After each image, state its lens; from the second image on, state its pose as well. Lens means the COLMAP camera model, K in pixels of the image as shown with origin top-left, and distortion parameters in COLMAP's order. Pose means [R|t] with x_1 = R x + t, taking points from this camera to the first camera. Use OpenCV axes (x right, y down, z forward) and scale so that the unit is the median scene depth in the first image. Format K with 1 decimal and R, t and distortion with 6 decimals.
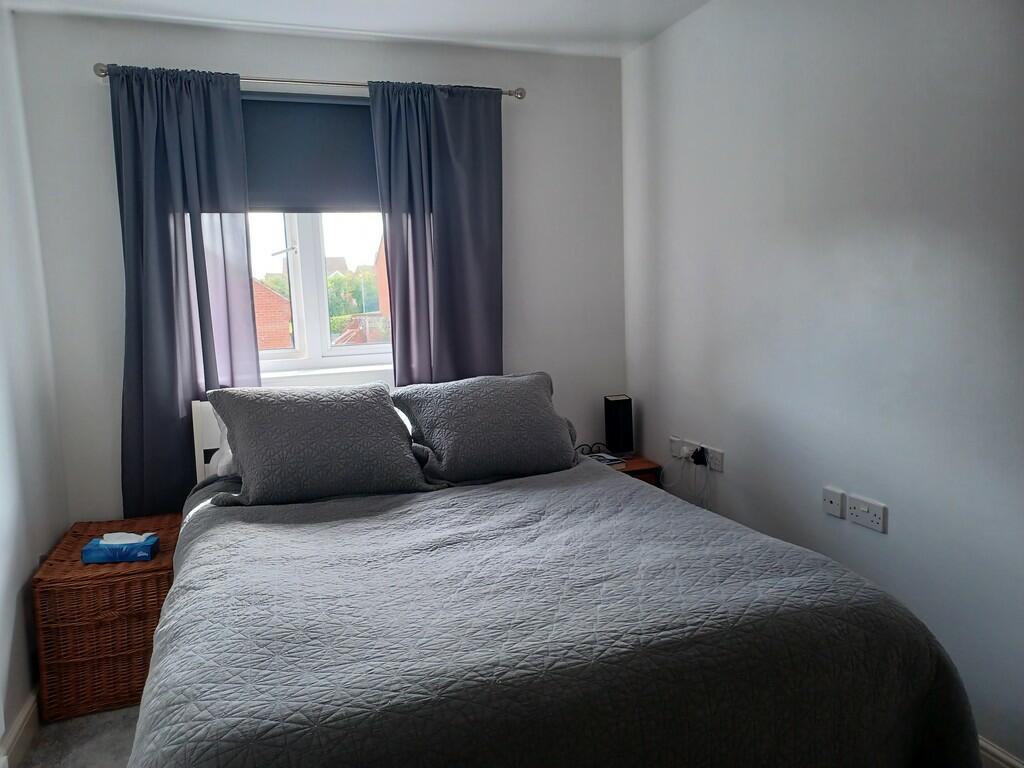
lens RADIAL K [[738.4, 0, 513.7], [0, 738.4, 380.1], [0, 0, 1]] dist [0.051315, -0.028845]
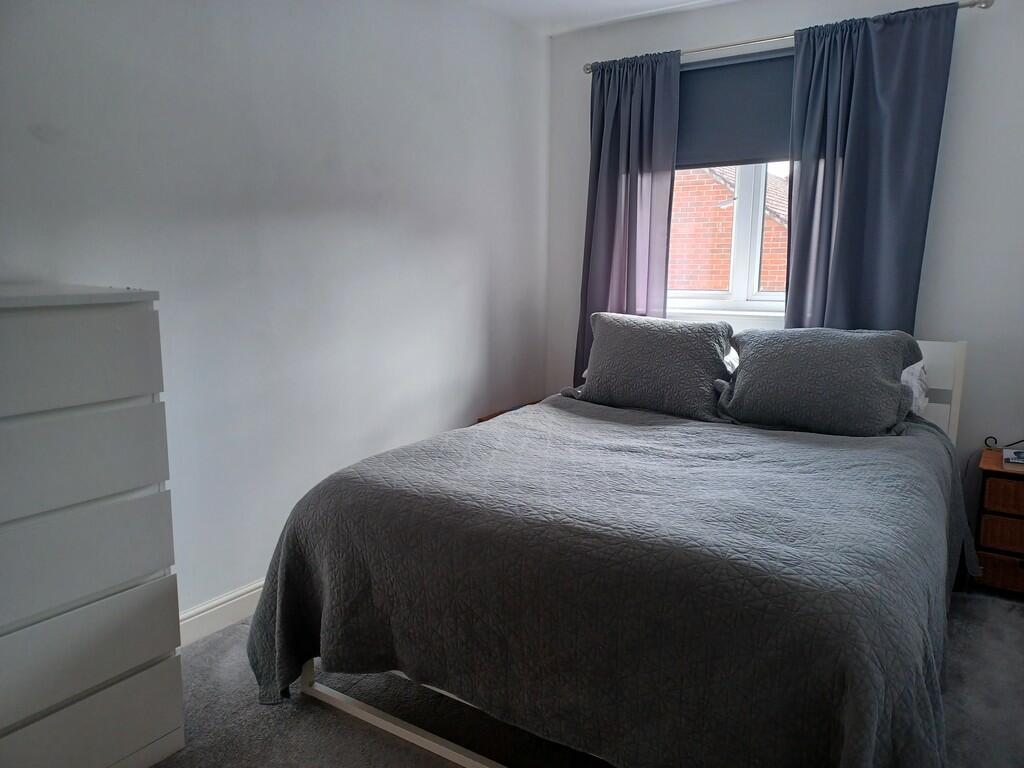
lens RADIAL K [[738.4, 0, 518.1], [0, 738.4, 384.2], [0, 0, 1]] dist [0.051315, -0.028845]
pose [[0.607354, 0.171697, -0.775656, 0.624796], [-0.120093, 0.984988, 0.124000, -0.008529], [0.785302, 0.017839, 0.618856, 0.107995]]
